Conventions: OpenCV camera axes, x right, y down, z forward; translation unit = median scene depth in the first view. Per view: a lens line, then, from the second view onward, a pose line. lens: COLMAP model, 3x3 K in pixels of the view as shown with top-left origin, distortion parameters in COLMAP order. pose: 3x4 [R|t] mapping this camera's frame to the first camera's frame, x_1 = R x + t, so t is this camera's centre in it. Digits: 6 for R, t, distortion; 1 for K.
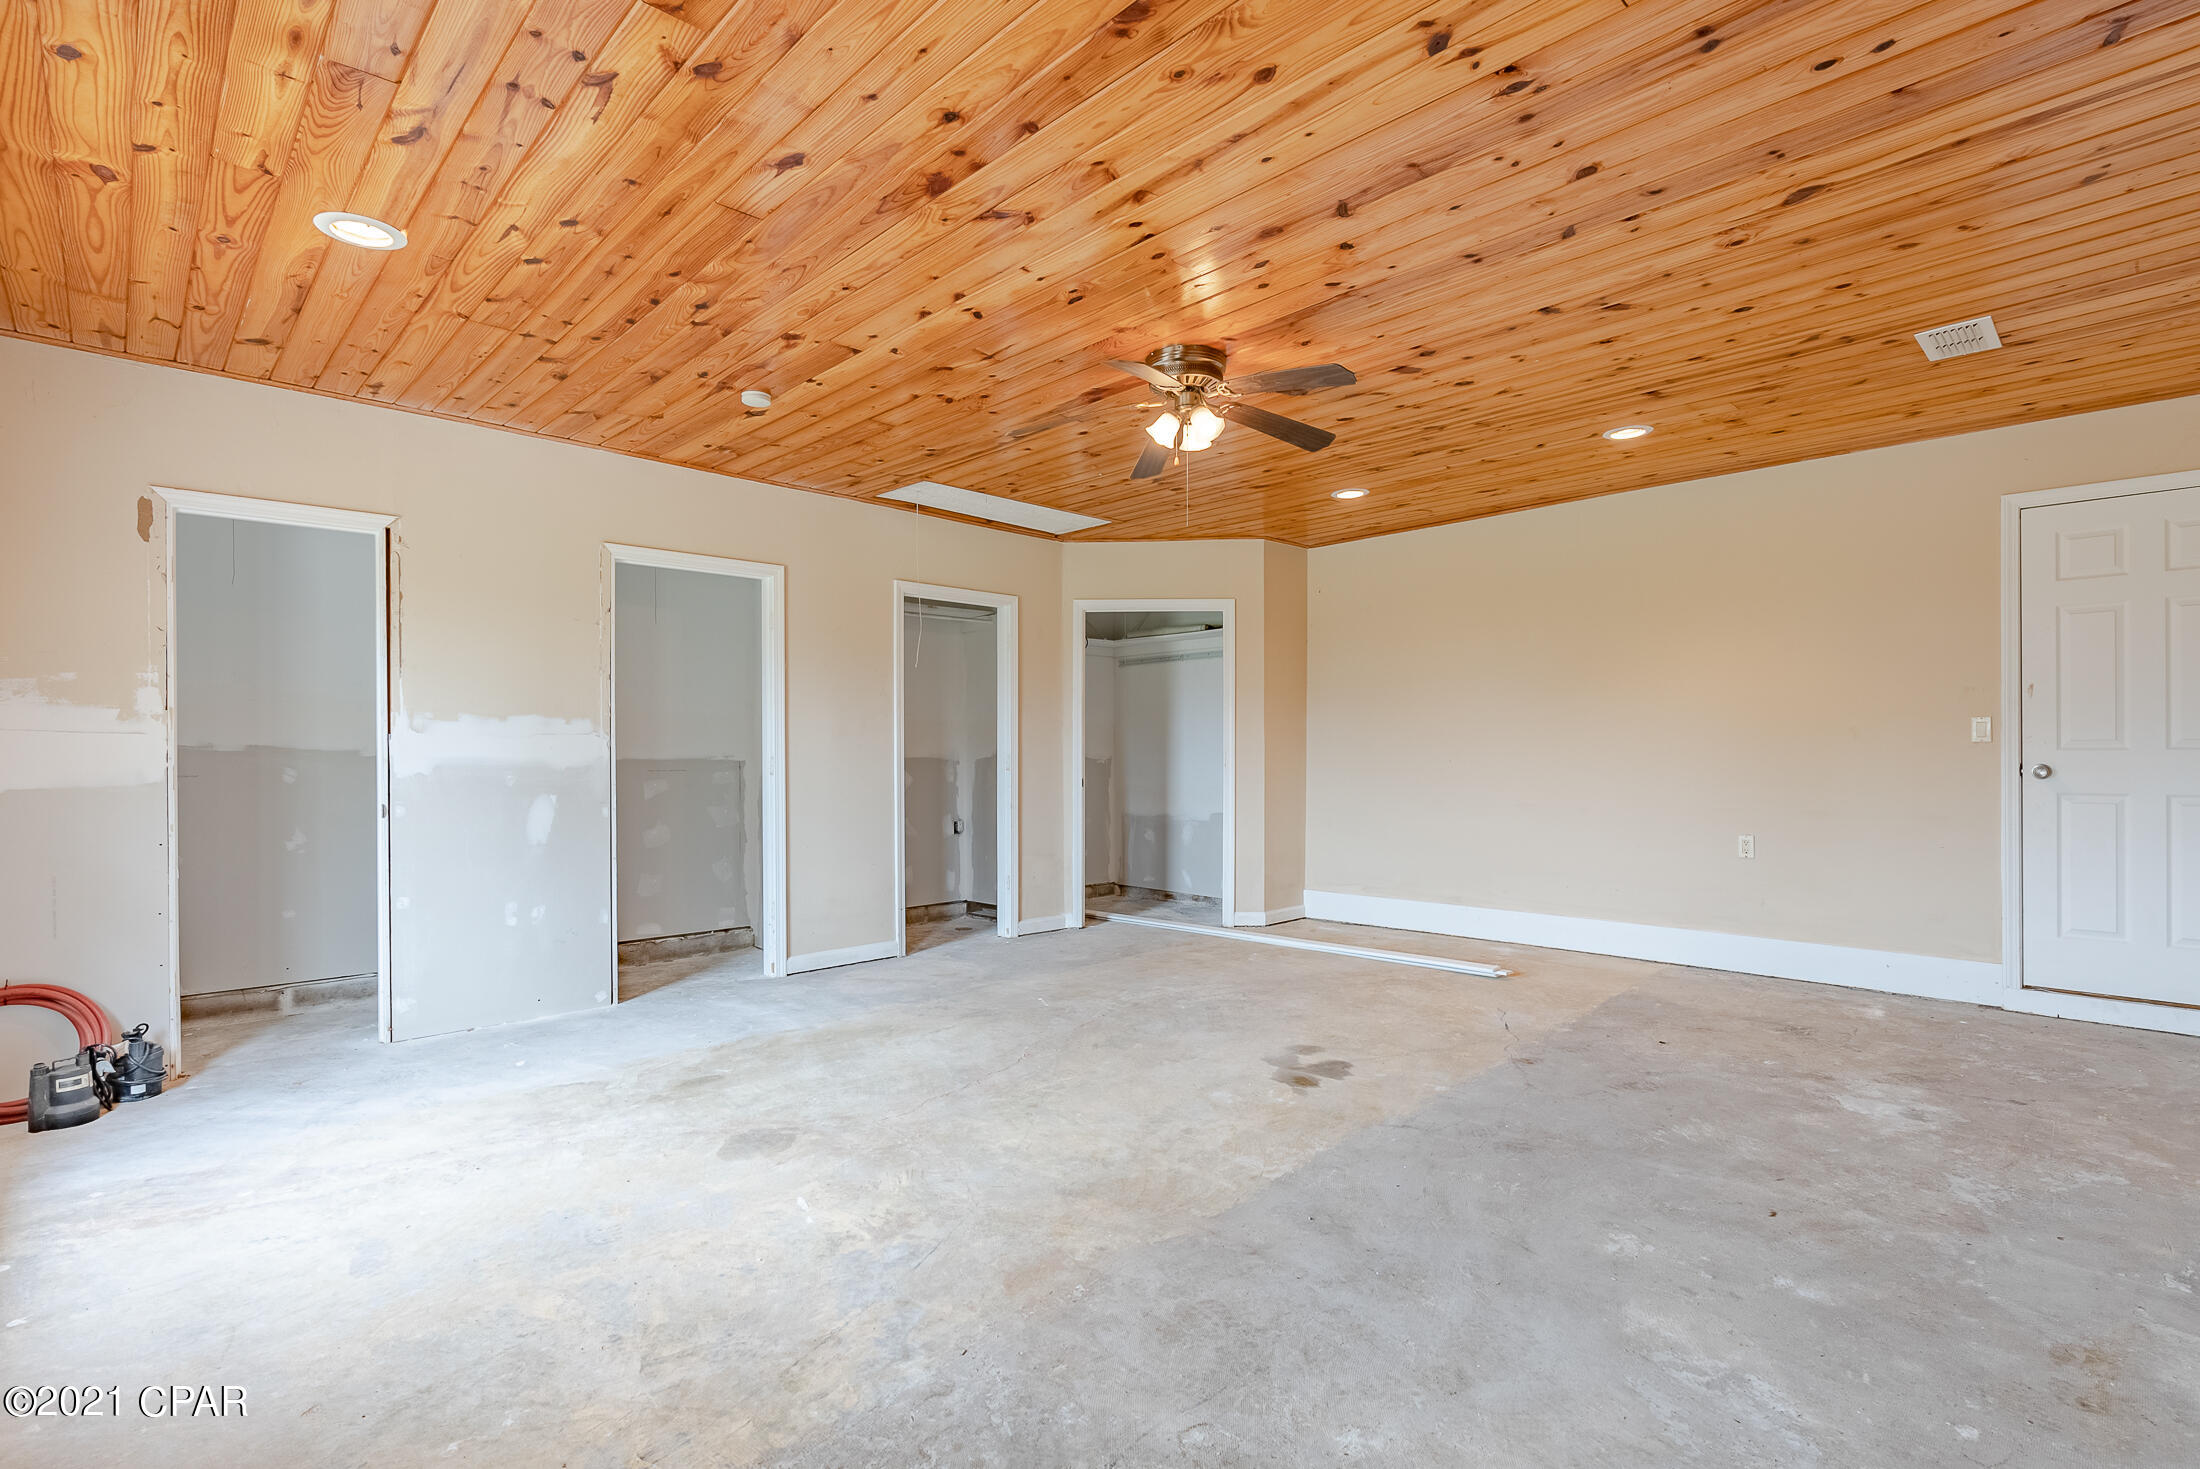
lens RADIAL K [[1045.6, 0, 1104.3], [0, 1045.6, 775.0], [0, 0, 1]] dist [-0.000980, 0.000344]
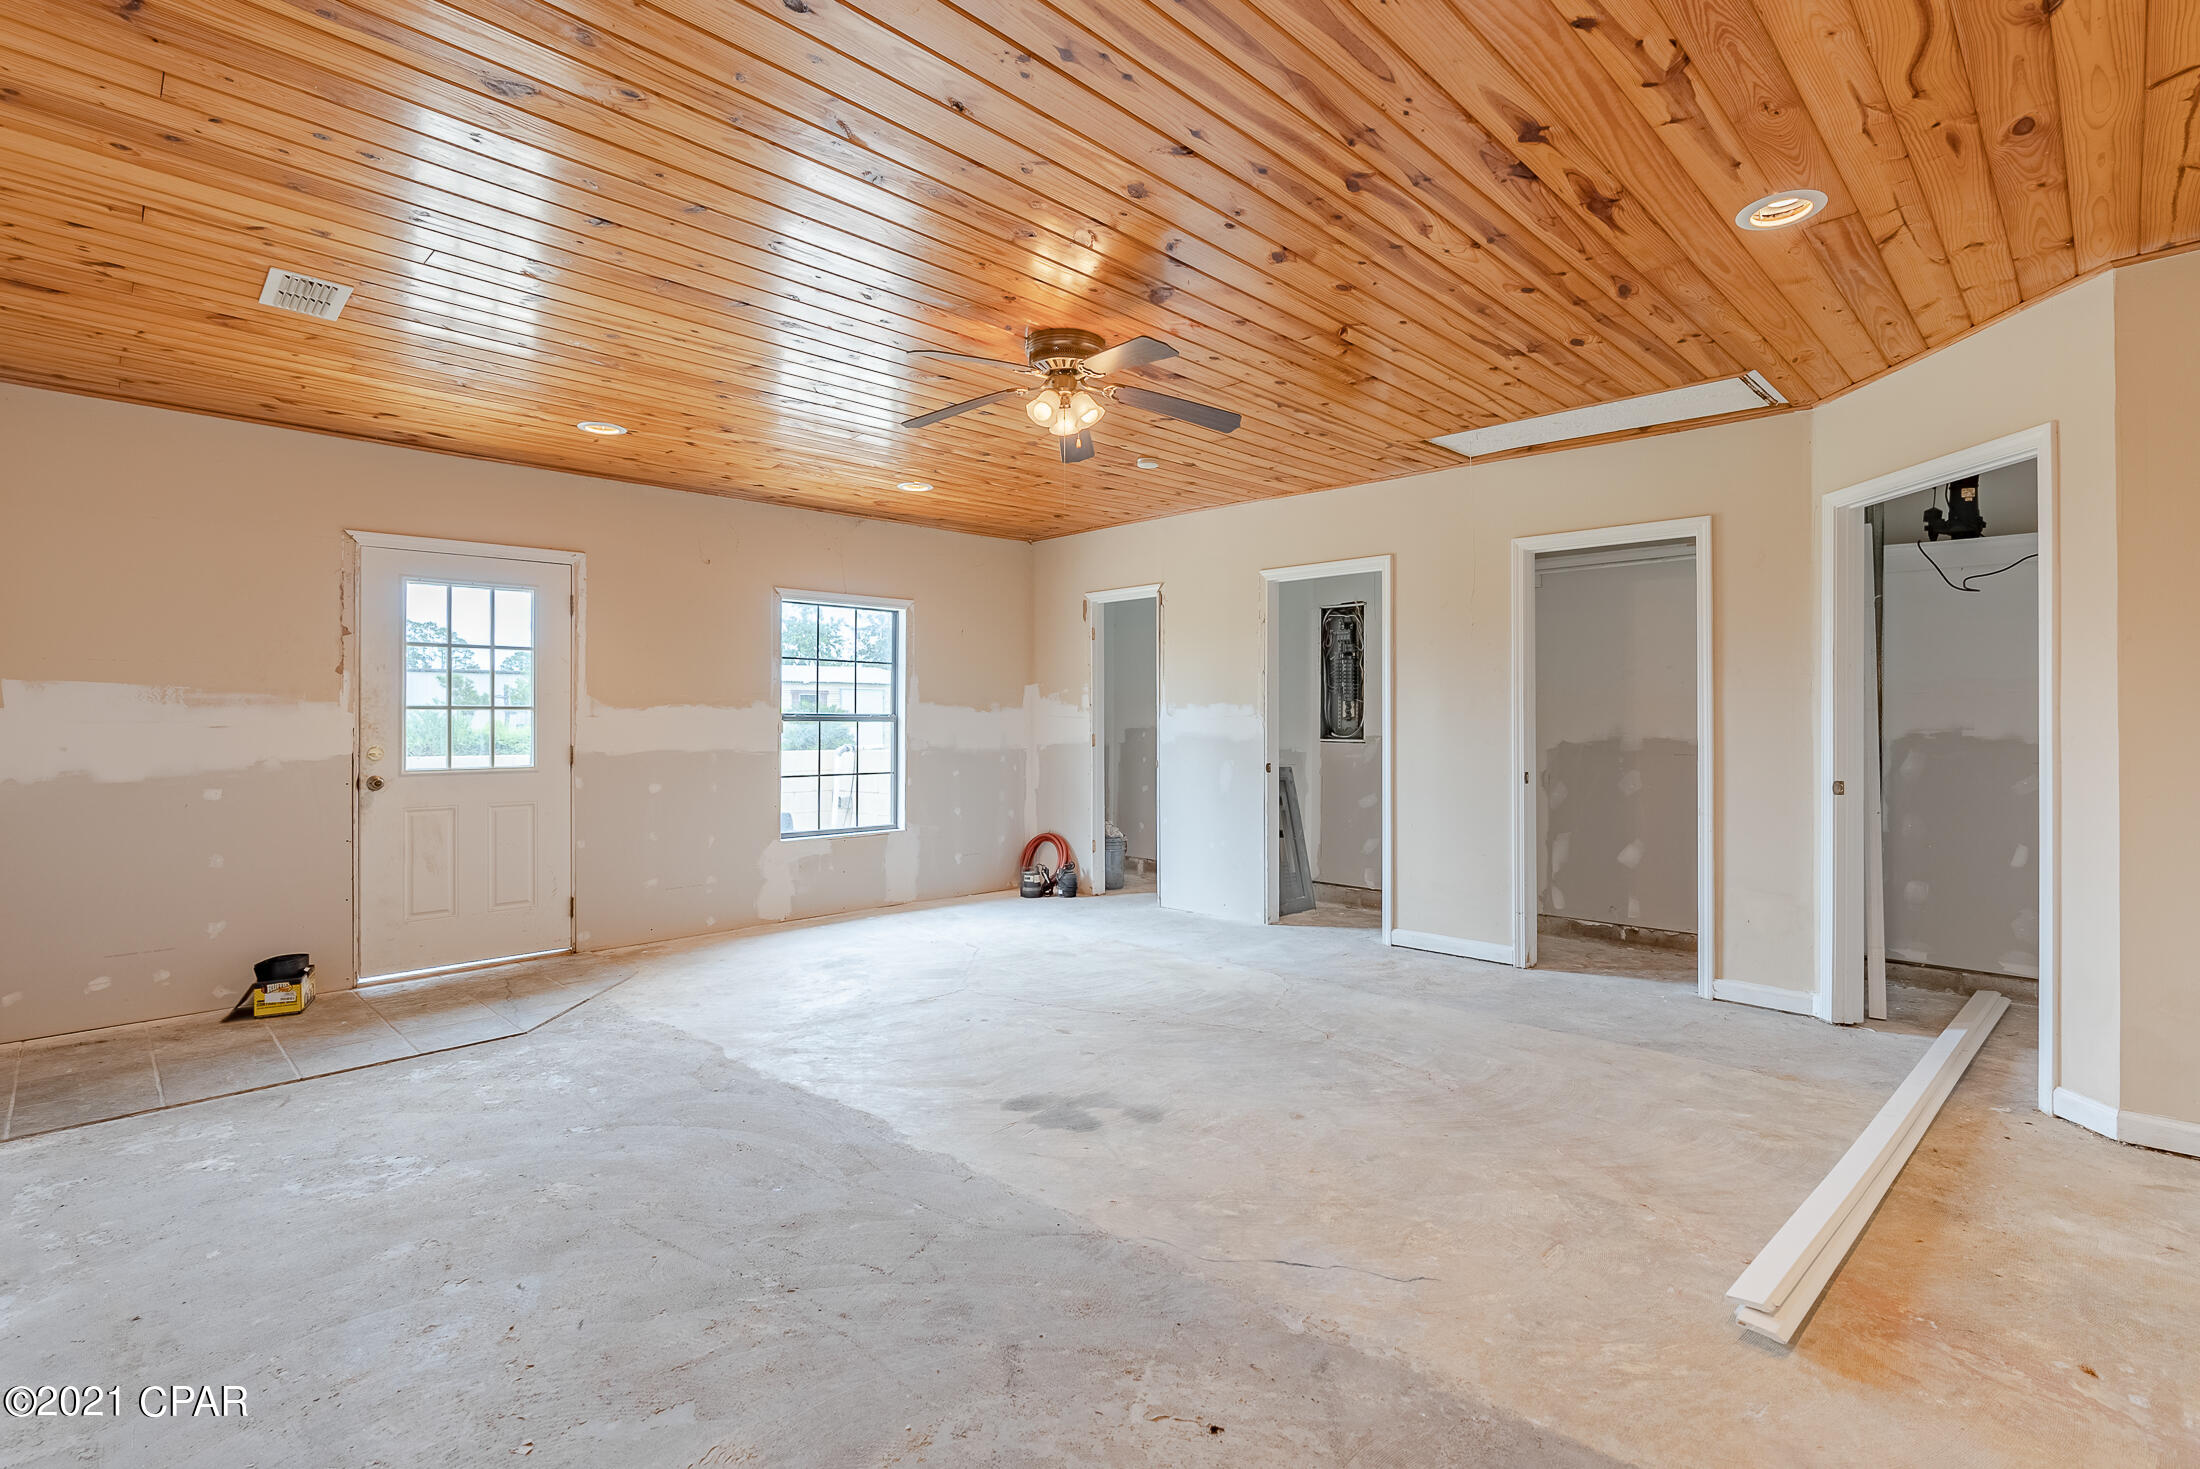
lens RADIAL K [[1005.4, 0, 1100.0], [0, 1005.4, 734.5], [0, 0, 1]] dist [-0.002985, -0.000190]
pose [[0.014173, 0.019091, -0.999717, 0.858171], [-0.024467, 0.999525, 0.018741, -0.037219], [0.999600, 0.024194, 0.014633, 0.850137]]
